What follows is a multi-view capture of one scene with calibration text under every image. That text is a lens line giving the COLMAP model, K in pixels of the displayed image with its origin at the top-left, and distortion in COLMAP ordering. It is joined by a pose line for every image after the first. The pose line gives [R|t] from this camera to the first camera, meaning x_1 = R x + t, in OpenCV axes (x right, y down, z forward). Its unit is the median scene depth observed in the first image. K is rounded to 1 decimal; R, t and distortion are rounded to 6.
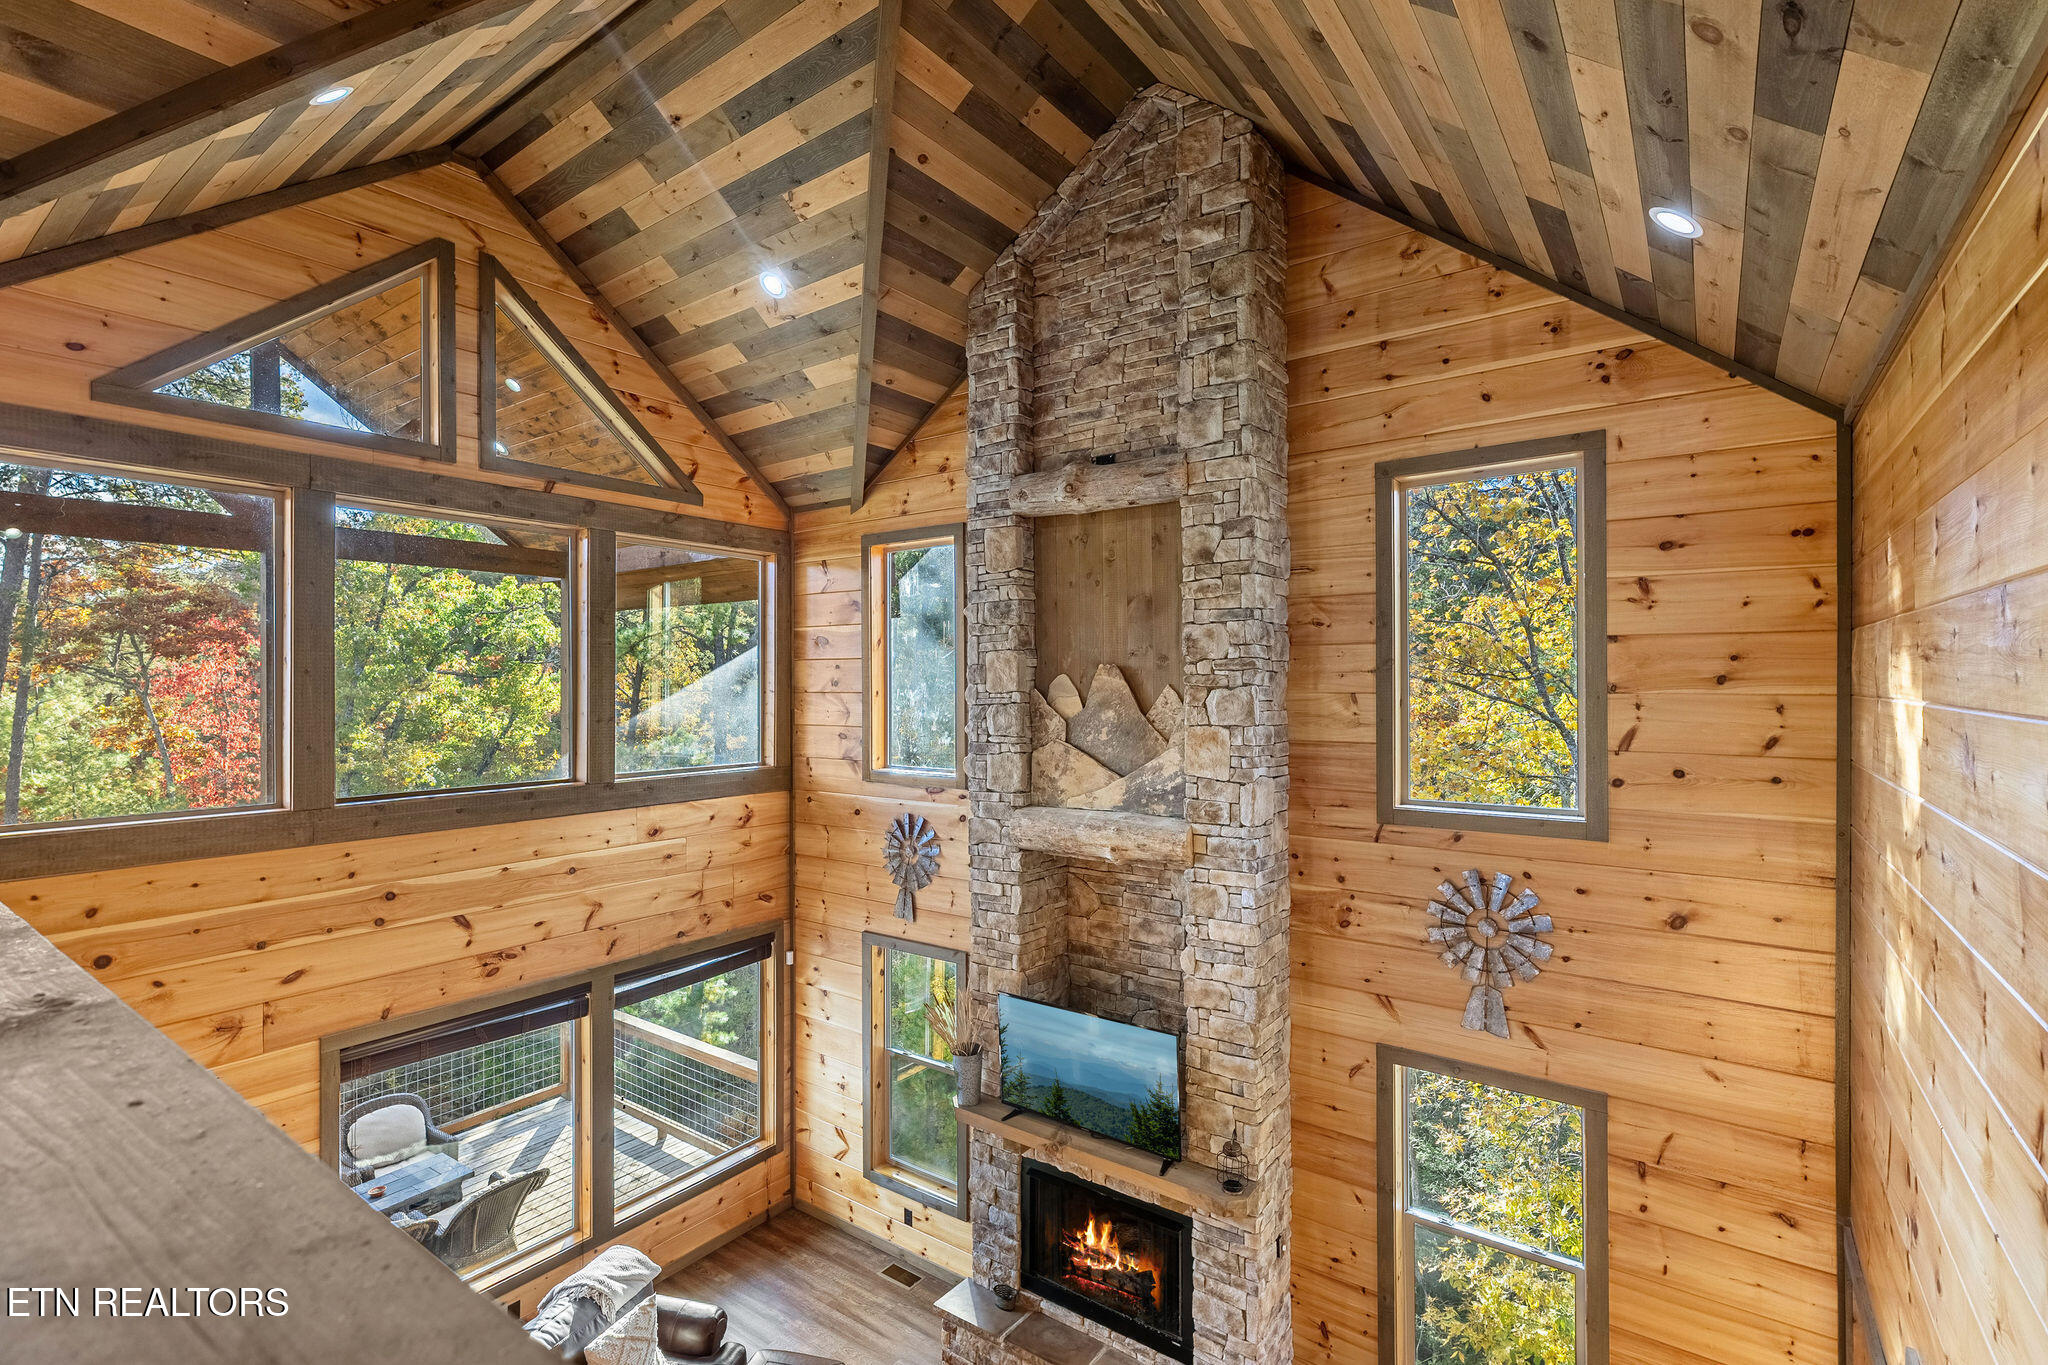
lens RADIAL K [[932.3, 0, 1014.2], [0, 932.3, 686.5], [0, 0, 1]] dist [-0.006045, 0.002916]
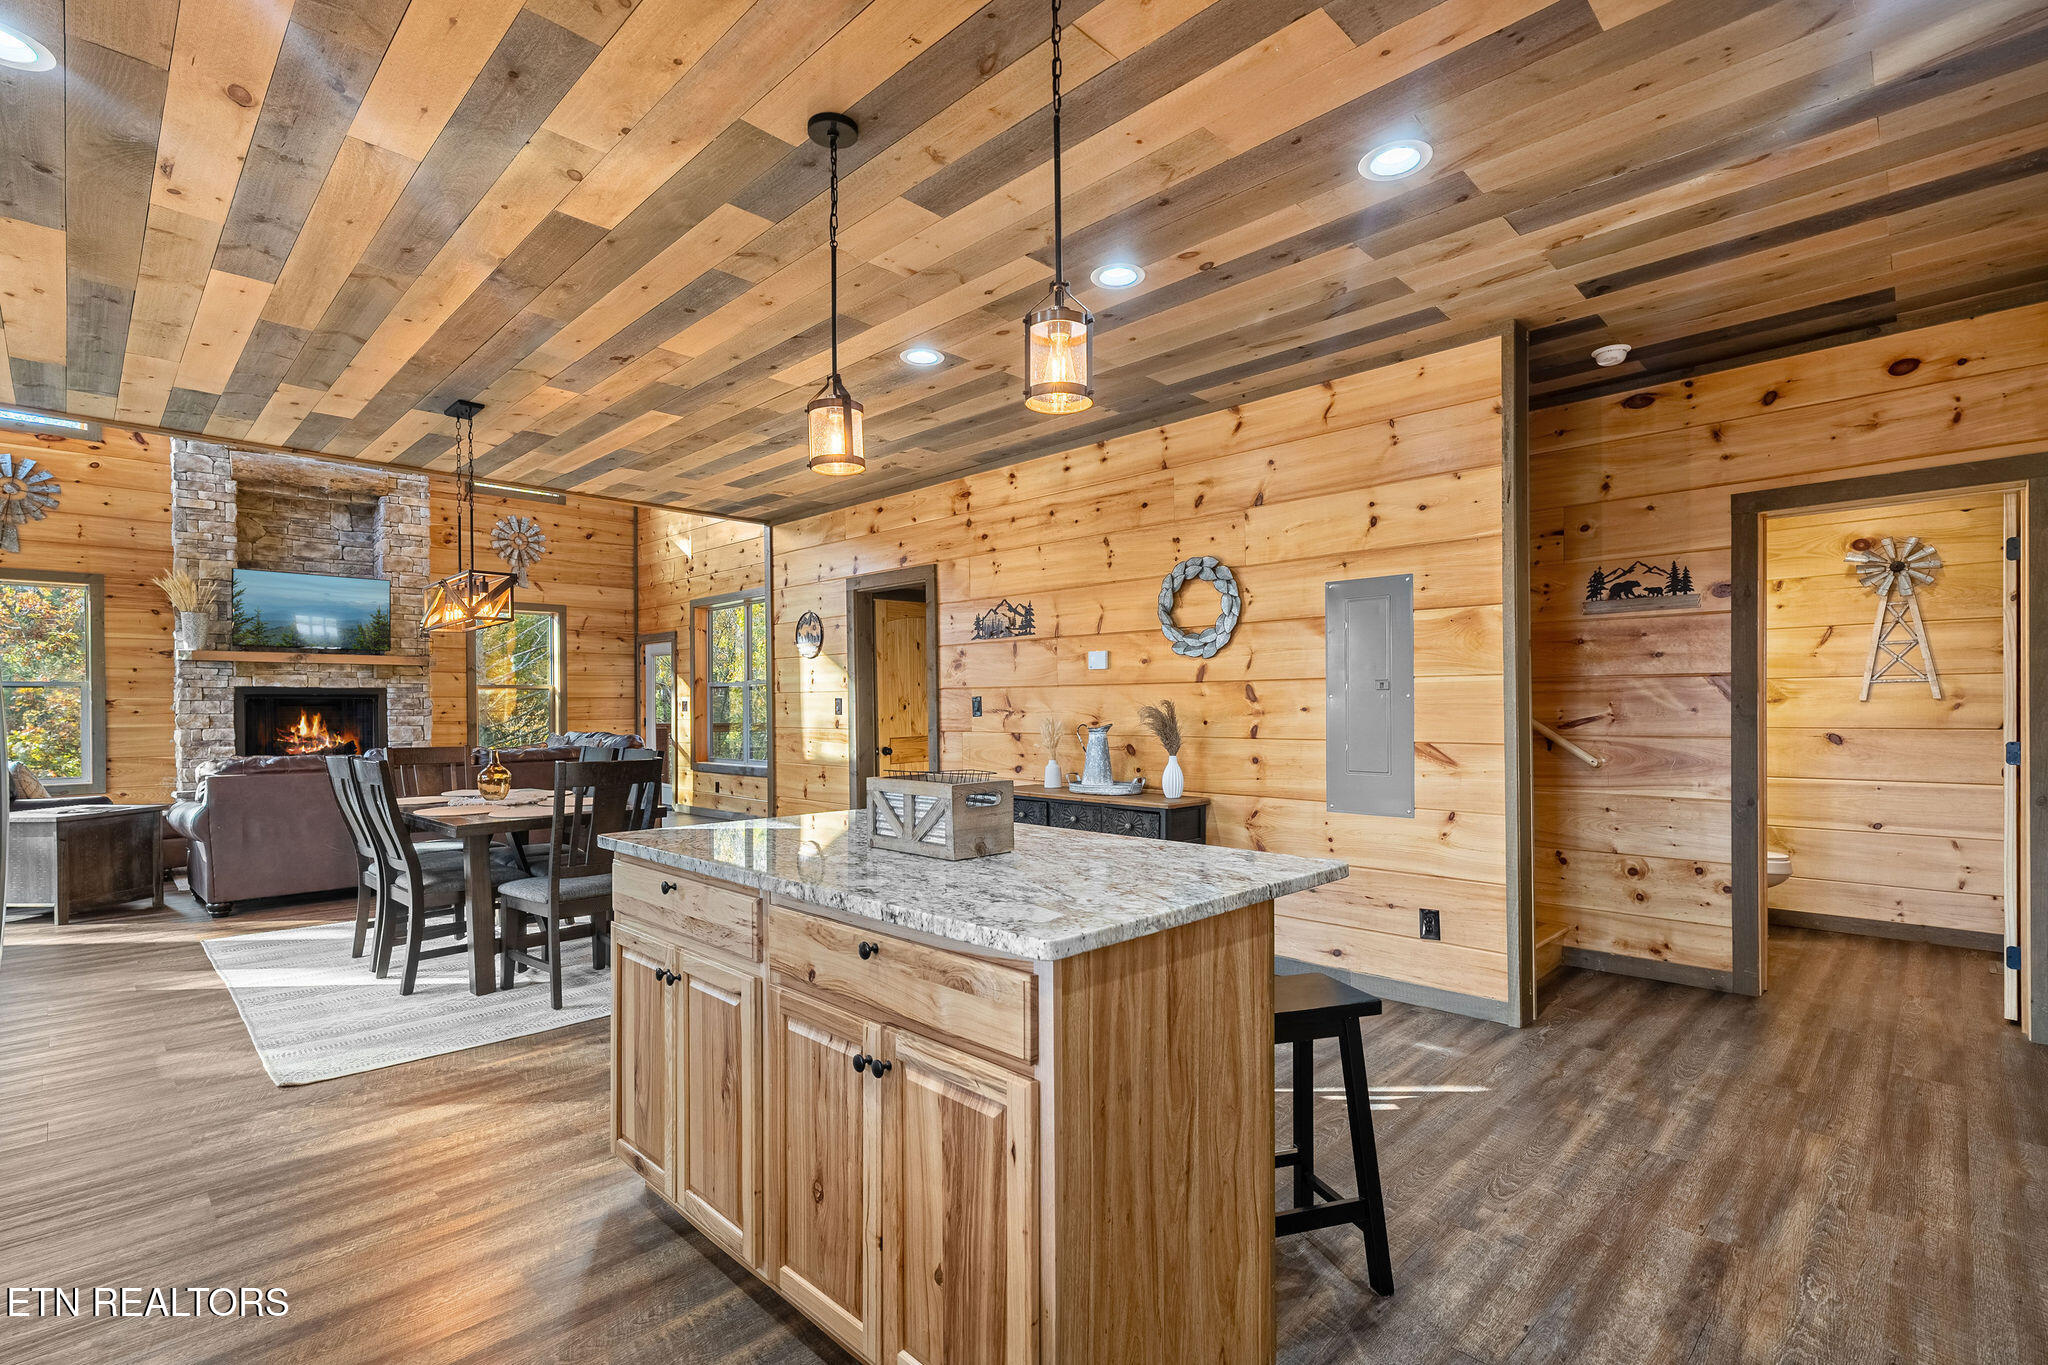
lens RADIAL K [[932.3, 0, 1030.3], [0, 932.3, 710.7], [0, 0, 1]] dist [-0.006045, 0.002916]
pose [[0.133544, -0.004767, 0.991031, -1.465085], [0.008529, 0.999957, 0.003661, 0.623890], [-0.991006, 0.007963, 0.133579, -0.504078]]
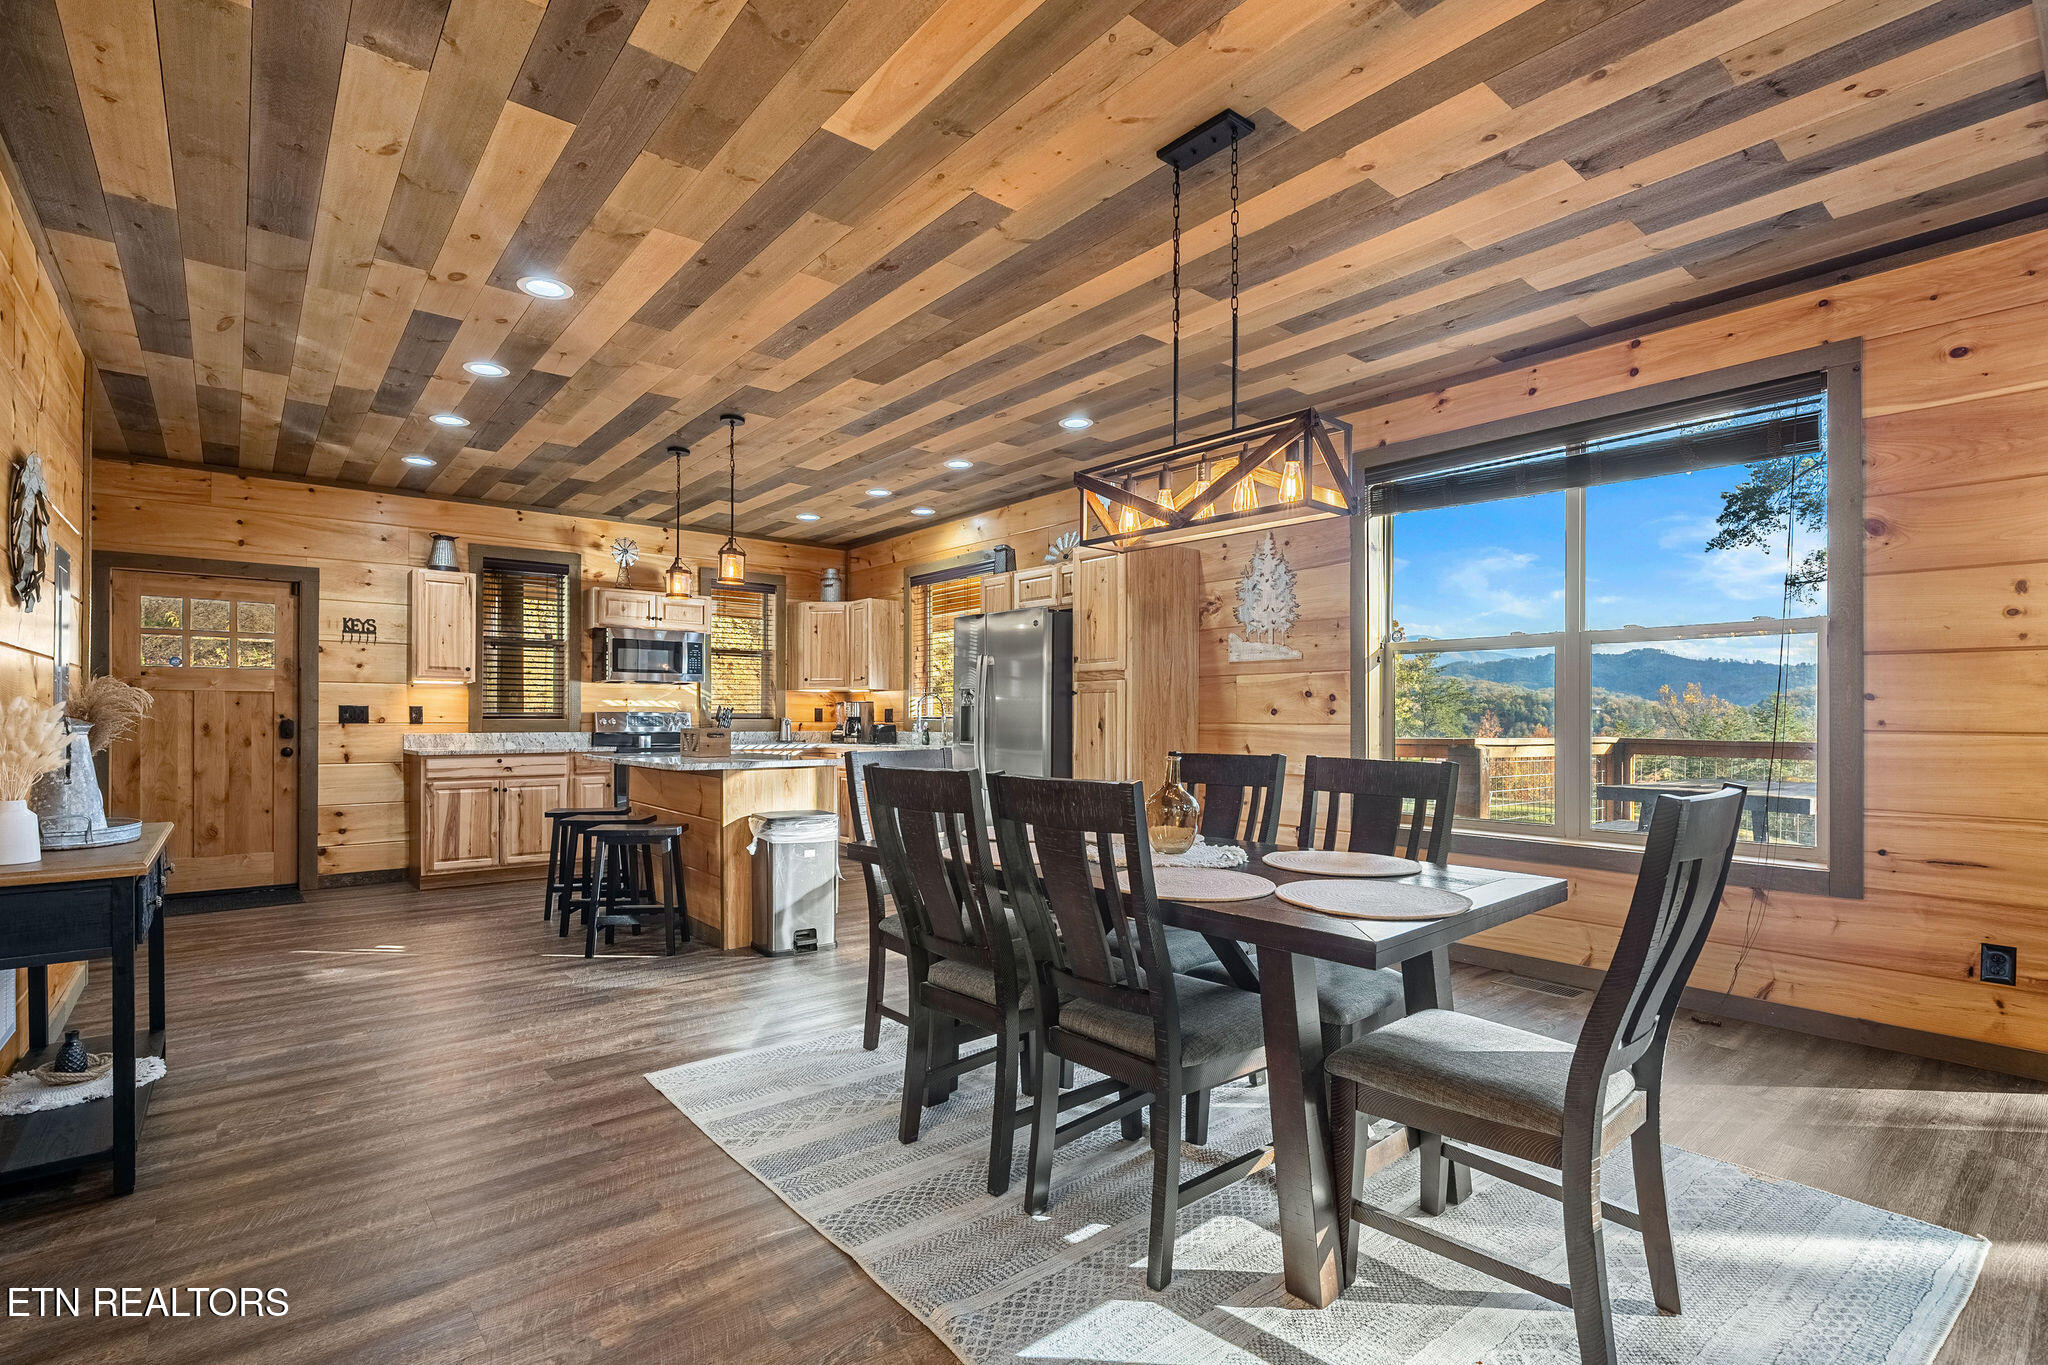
lens RADIAL K [[932.3, 0, 1024.5], [0, 932.3, 716.1], [0, 0, 1]] dist [-0.006045, 0.002916]
pose [[-0.235646, 0.003584, -0.971832, -0.155444], [-0.001440, 0.999991, 0.004037, 0.636525], [0.971838, 0.002351, -0.235639, 0.171797]]
